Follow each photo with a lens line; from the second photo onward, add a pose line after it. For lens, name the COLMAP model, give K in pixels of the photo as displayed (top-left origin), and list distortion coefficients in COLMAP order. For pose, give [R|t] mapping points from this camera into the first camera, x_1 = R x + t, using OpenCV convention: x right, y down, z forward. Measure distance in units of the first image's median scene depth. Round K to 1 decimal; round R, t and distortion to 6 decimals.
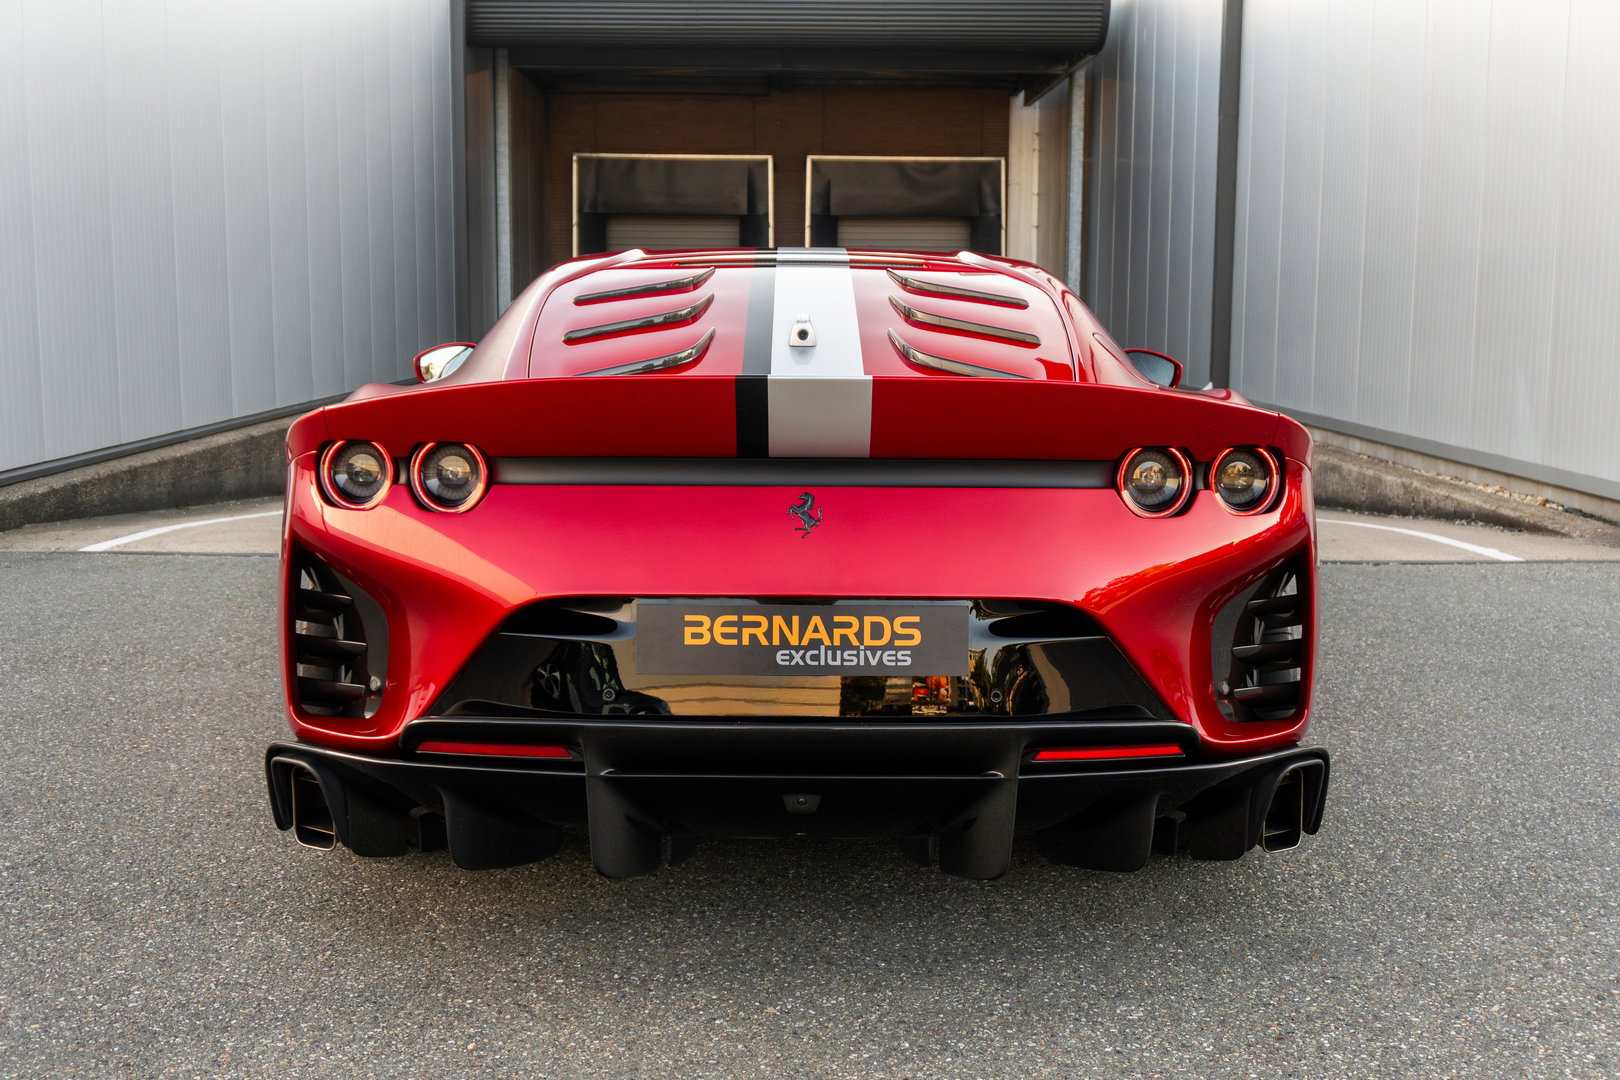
lens RADIAL K [[1737.6, 0, 805.4], [0, 1737.6, 529.3], [0, 0, 1]] dist [-0.020337, 0.000000]
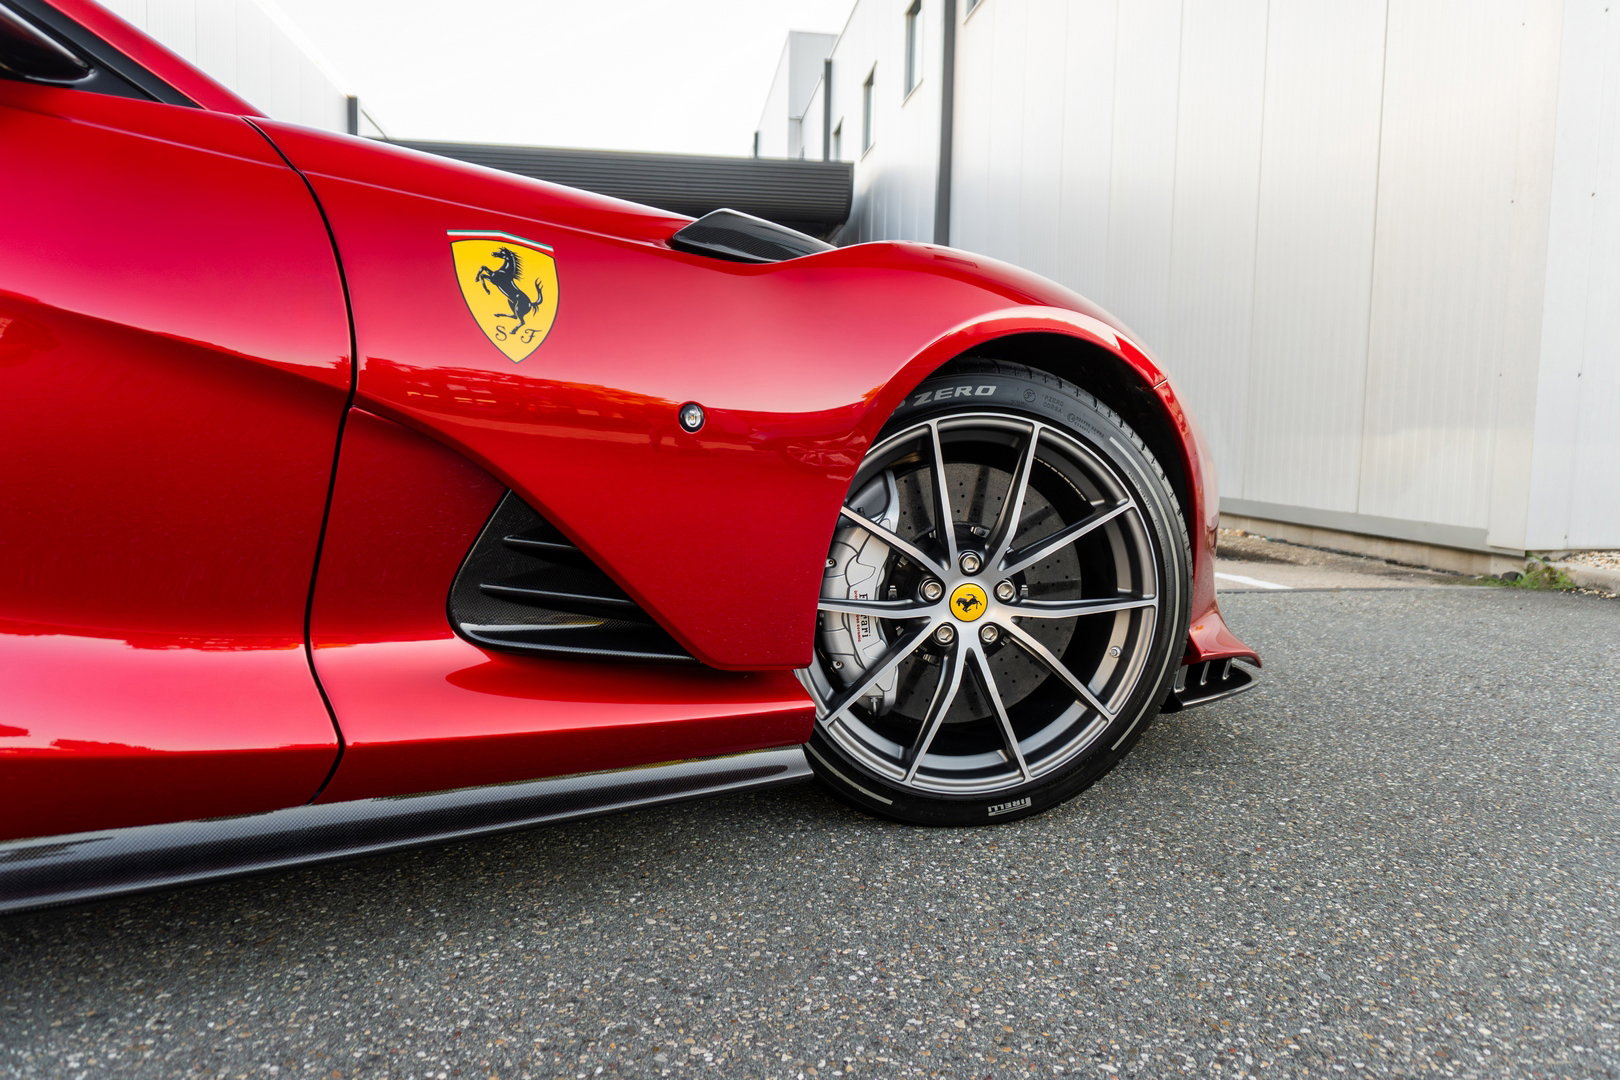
lens RADIAL K [[1076.5, 0, 817.7], [0, 1076.5, 537.7], [0, 0, 1]] dist [-0.026213, -0.003158]
pose [[0.991102, 0.000474, 0.133107, 0.084488], [0.003450, 0.999566, -0.029246, 0.005623], [-0.133063, 0.029445, 0.990670, 0.415068]]
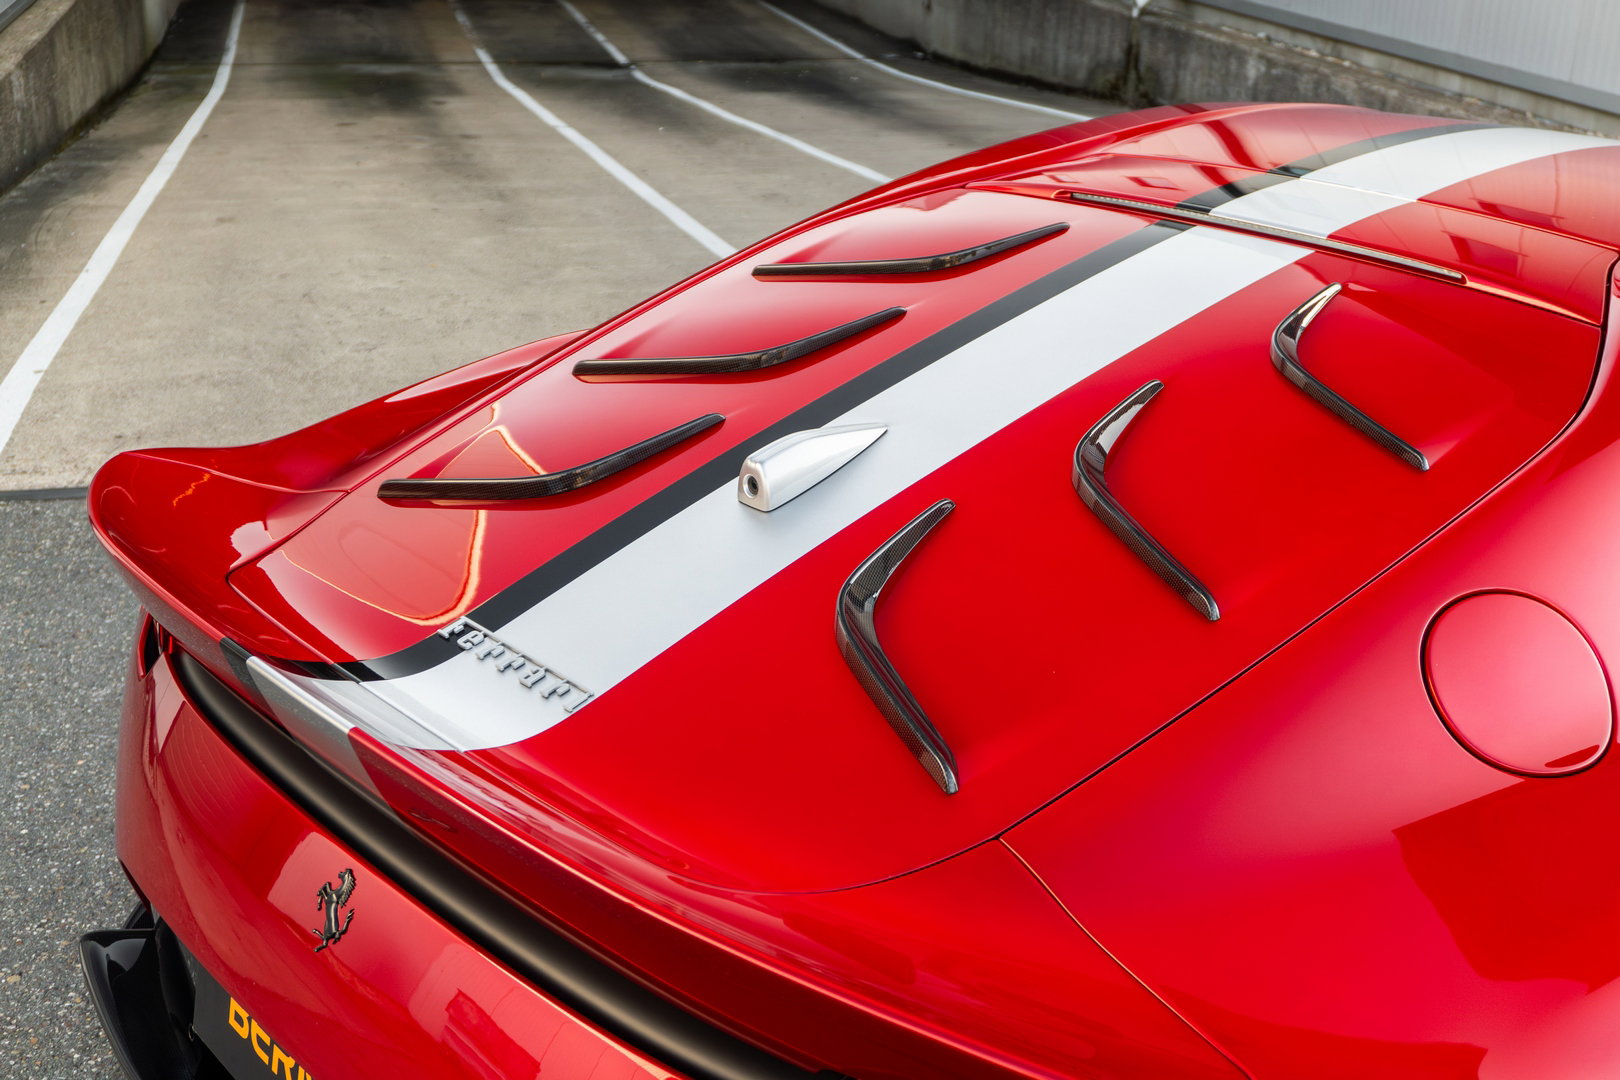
lens RADIAL K [[1858.0, 0, 827.8], [0, 1858.0, 544.2], [0, 0, 1]] dist [-0.009930, 0.000000]
pose [[0.971951, -0.074697, 0.223005, -0.239723], [0.014664, 0.965624, 0.259530, -0.102043], [-0.234725, -0.248980, 0.939634, 0.331145]]
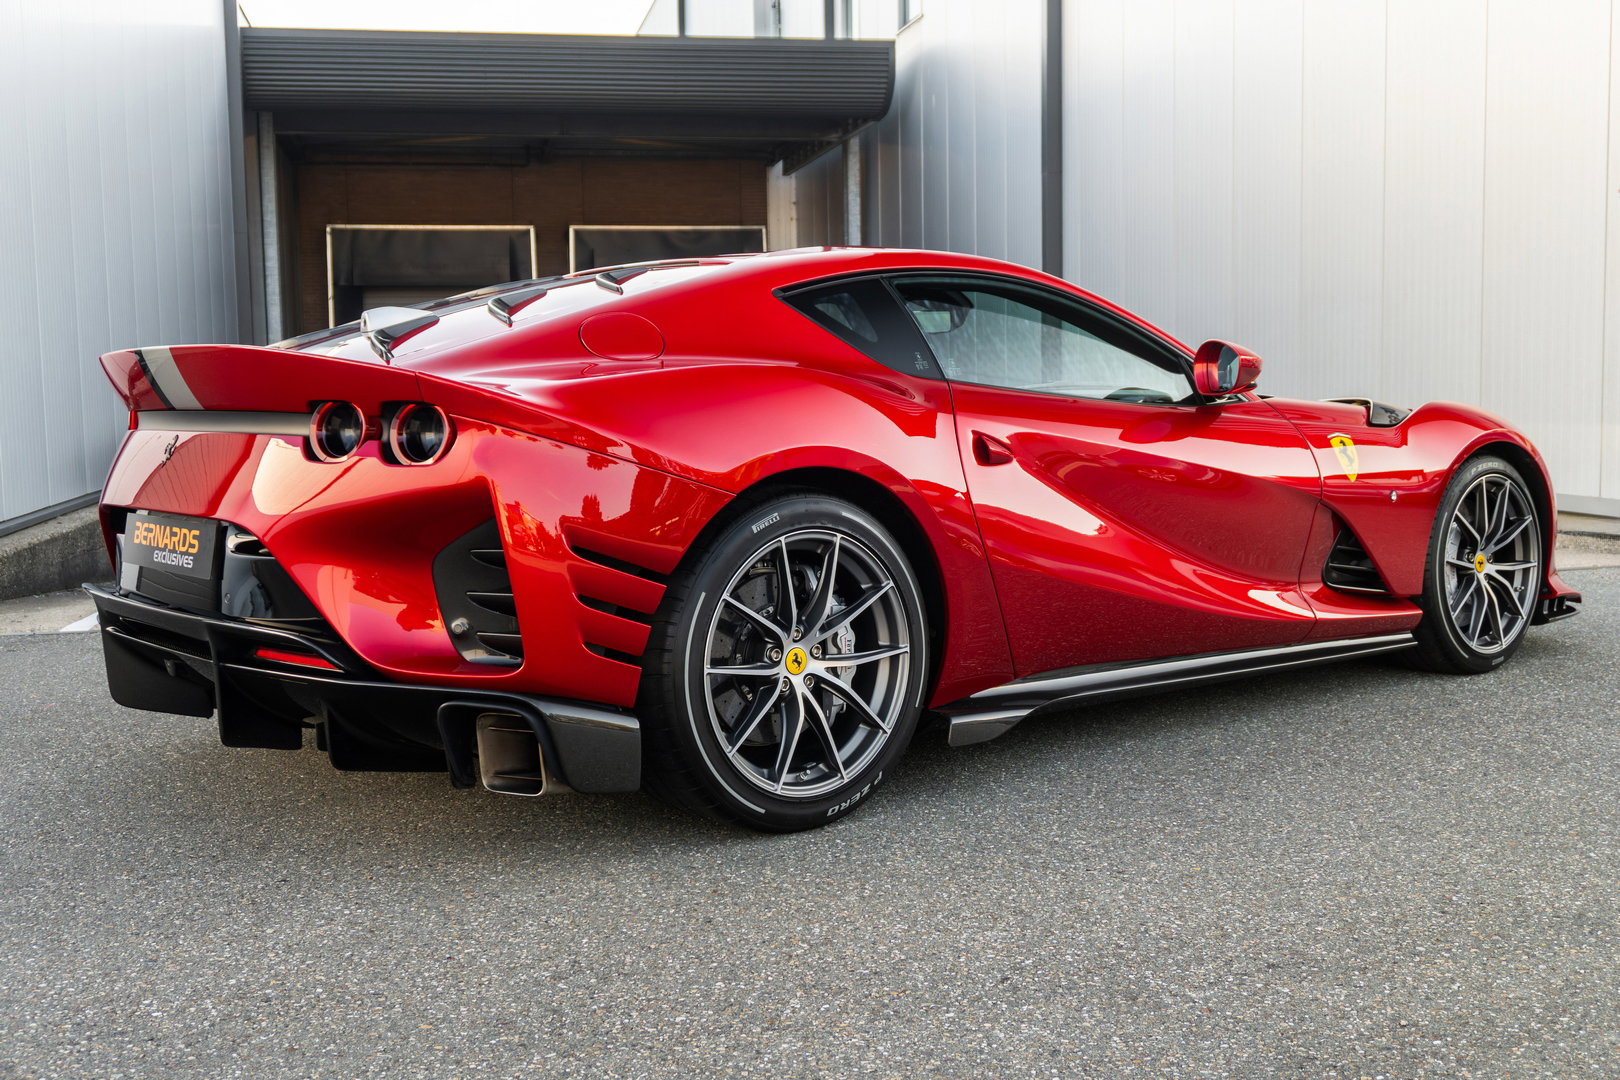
lens RADIAL K [[1698.3, 0, 814.3], [0, 1698.3, 559.4], [0, 0, 1]] dist [-0.016623, 0.000000]
pose [[0.981130, -0.042664, 0.188583, -0.177684], [0.047487, 0.998648, -0.021130, 0.010546], [-0.187427, 0.029686, 0.981830, 0.080591]]
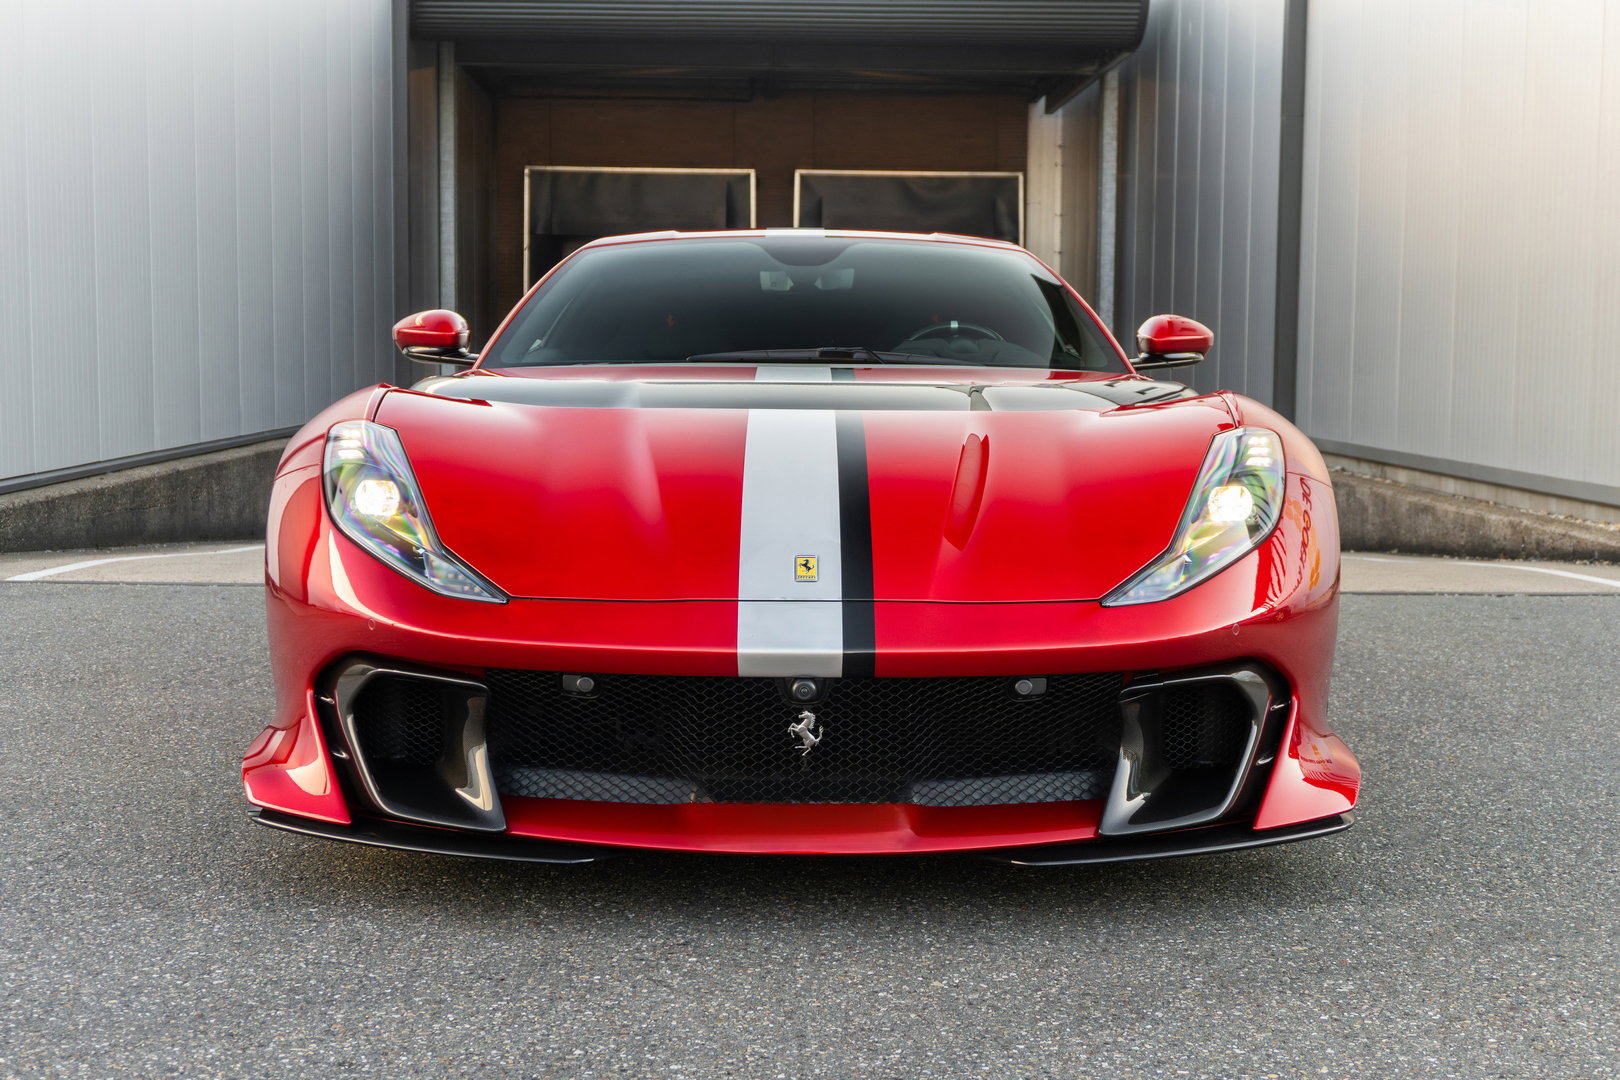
lens RADIAL K [[2027.7, 0, 802.6], [0, 2027.7, 529.8], [0, 0, 1]] dist [0.003727, 0.000000]
pose [[0.999902, 0.001128, 0.013924, -0.030942], [-0.000531, 0.999084, -0.042781, 0.026132], [-0.013960, 0.042769, 0.998987, -0.015741]]
